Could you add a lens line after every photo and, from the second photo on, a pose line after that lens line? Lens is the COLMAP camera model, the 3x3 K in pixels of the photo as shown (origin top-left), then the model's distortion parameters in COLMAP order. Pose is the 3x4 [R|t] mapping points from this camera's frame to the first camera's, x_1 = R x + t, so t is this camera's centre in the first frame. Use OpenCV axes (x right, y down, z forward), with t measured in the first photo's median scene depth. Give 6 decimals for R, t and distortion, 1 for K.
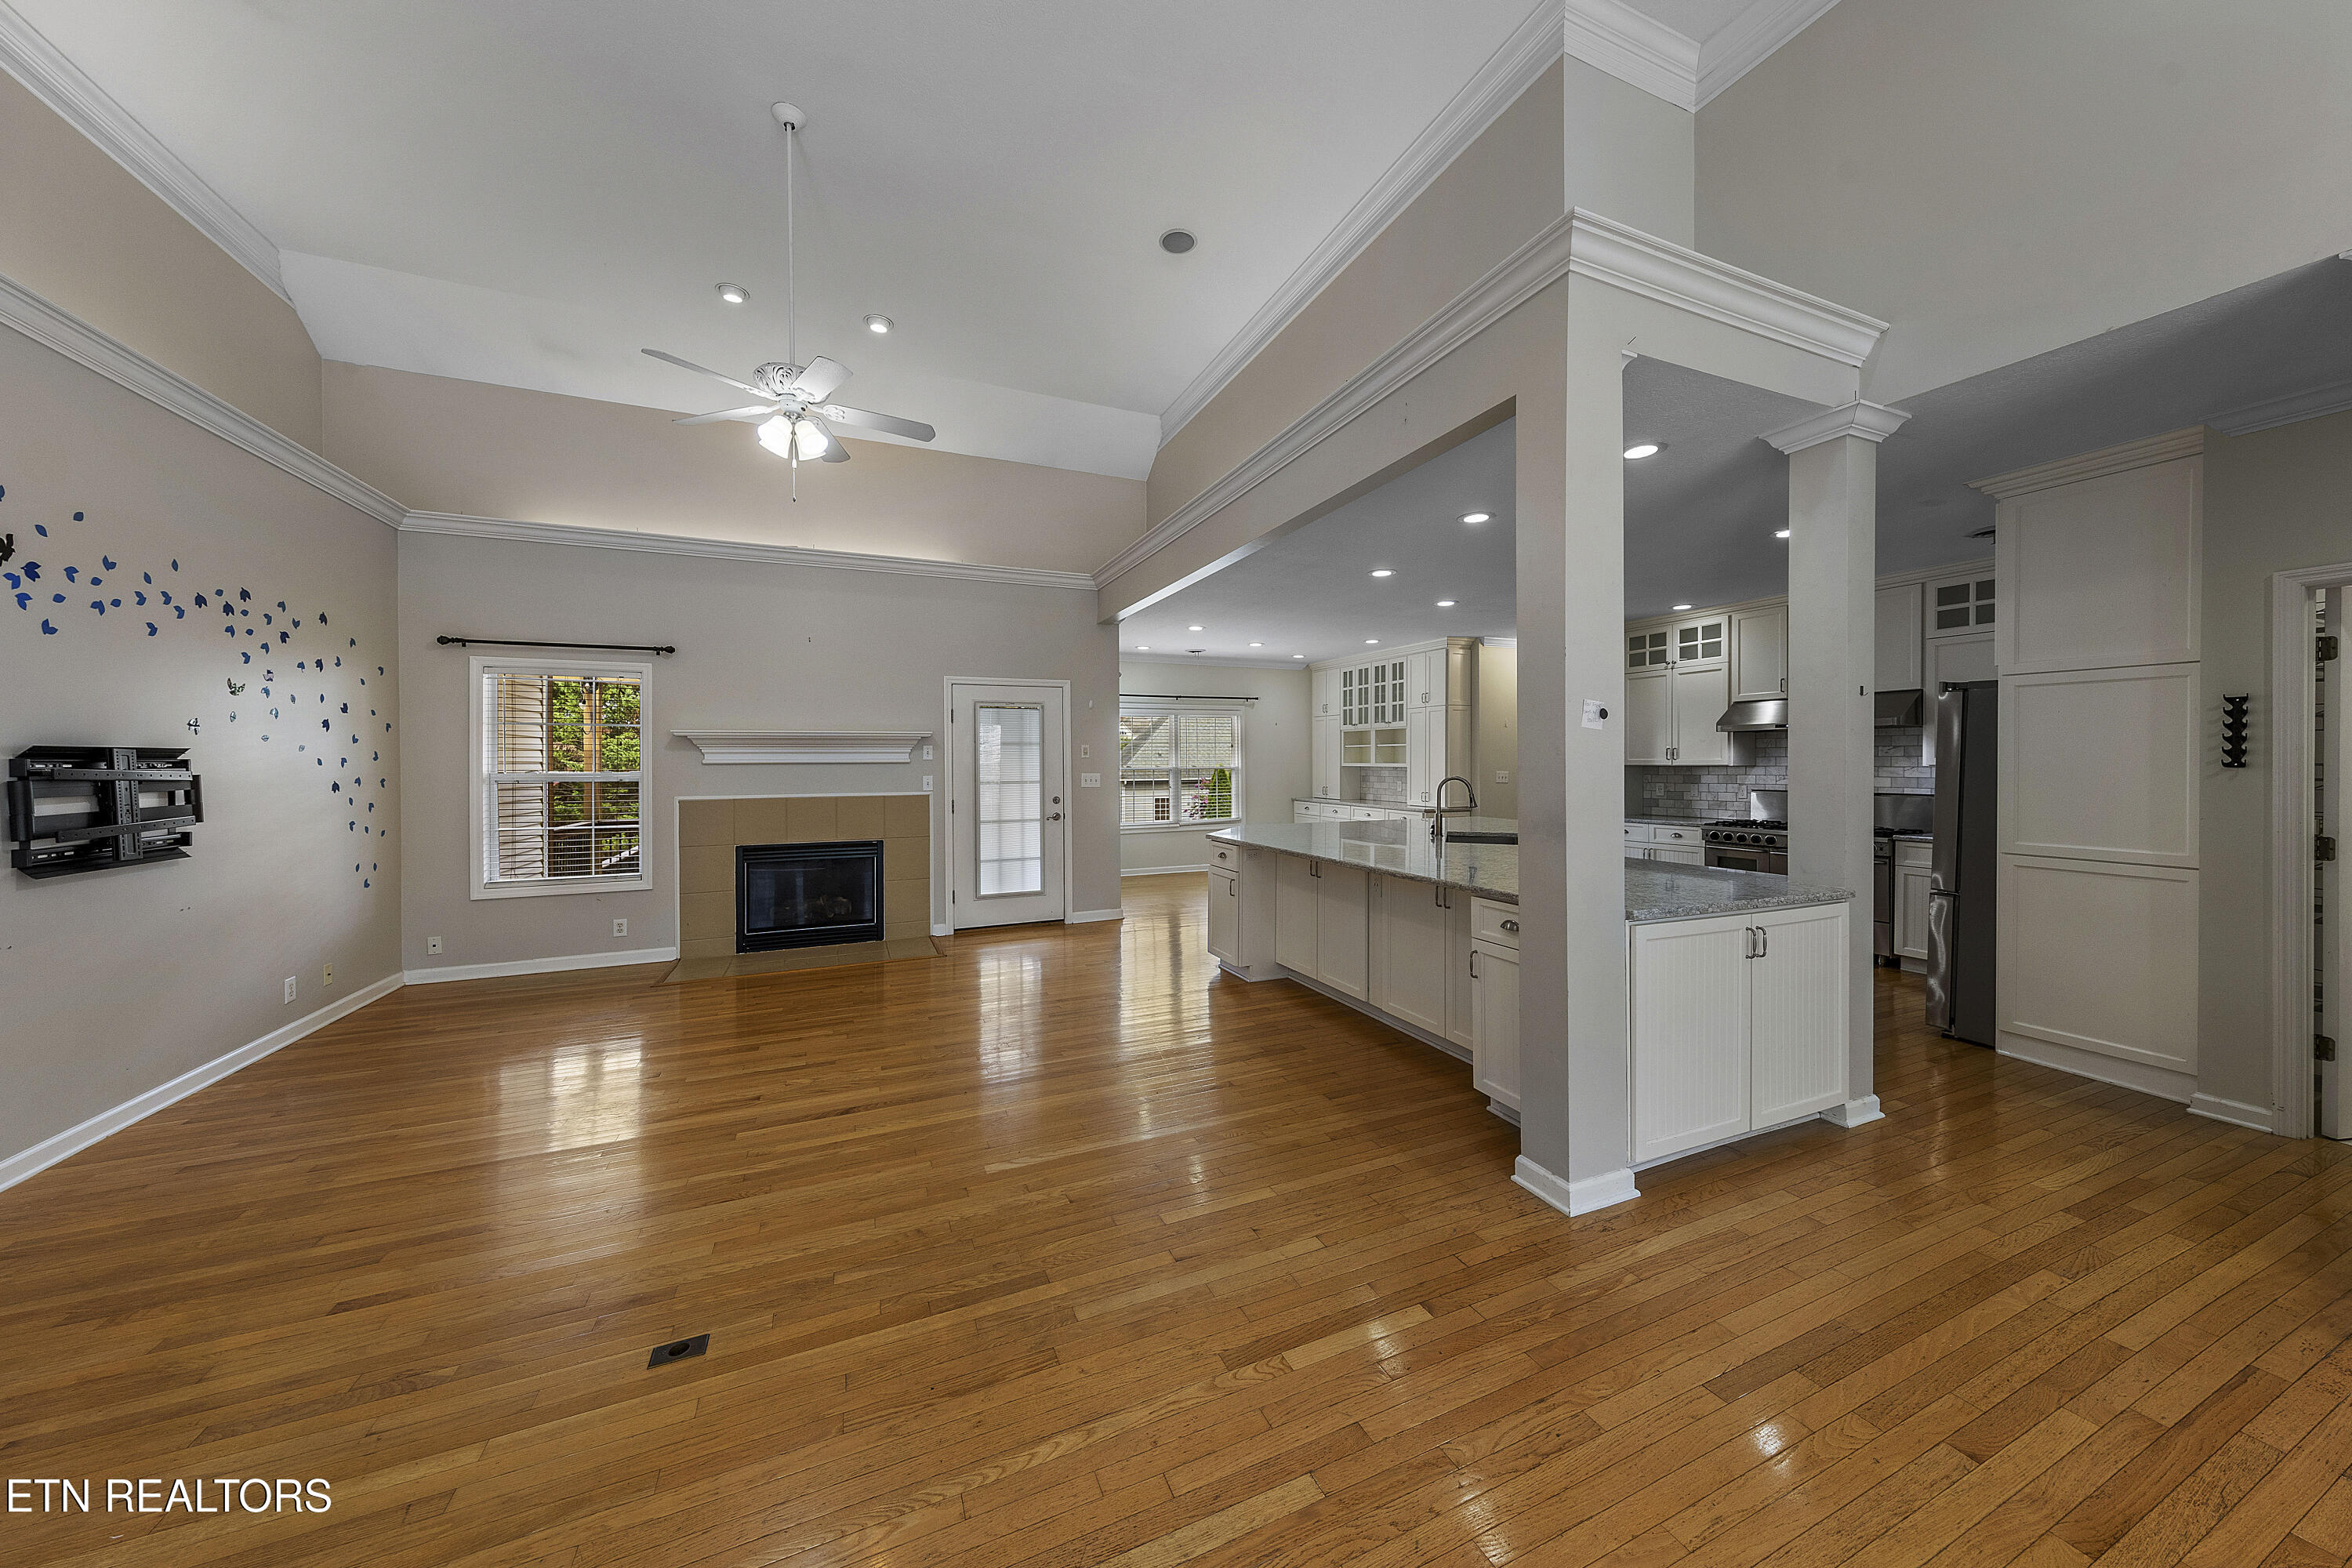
lens RADIAL K [[762.4, 0, 1126.1], [0, 762.4, 765.2], [0, 0, 1]] dist [0.006776, -0.000651]
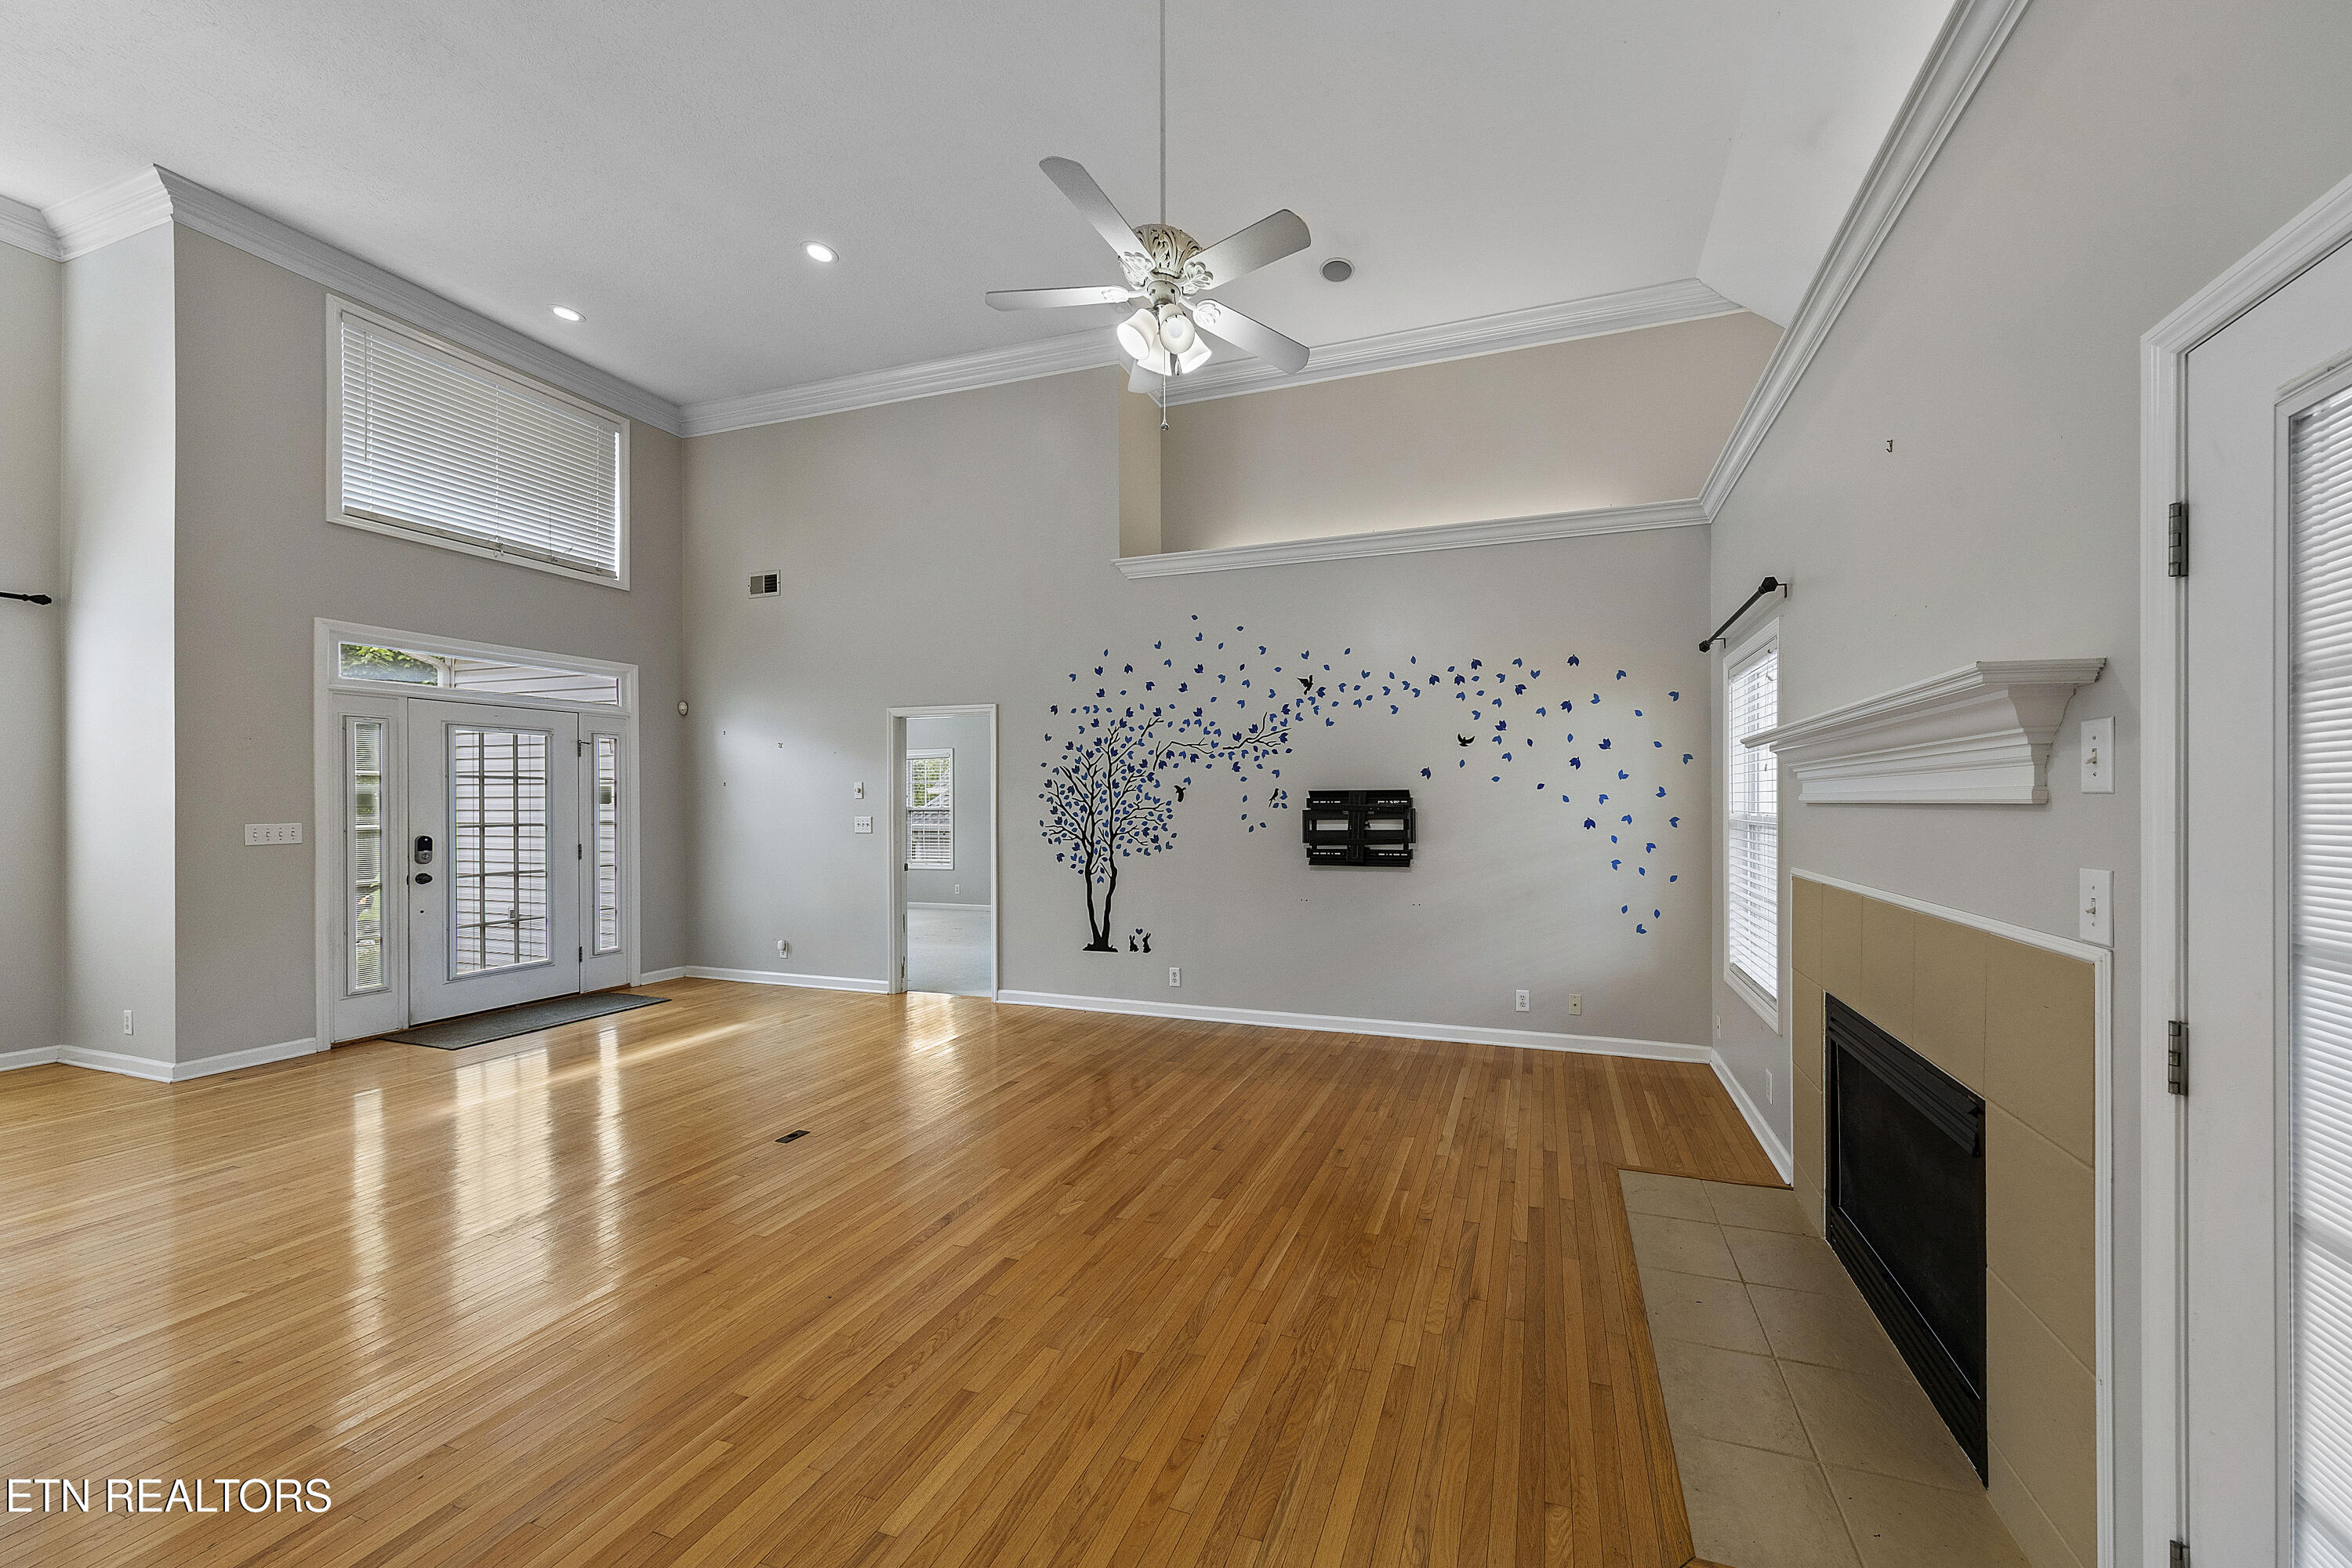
lens RADIAL K [[850.5, 0, 1295.6], [0, 850.5, 799.5], [0, 0, 1]] dist [0.000317, 0.000011]
pose [[-0.645344, 0.003822, -0.763883, 0.084299], [0.000789, 0.999990, 0.004337, -0.009412], [0.763892, 0.002196, -0.645340, 1.600252]]
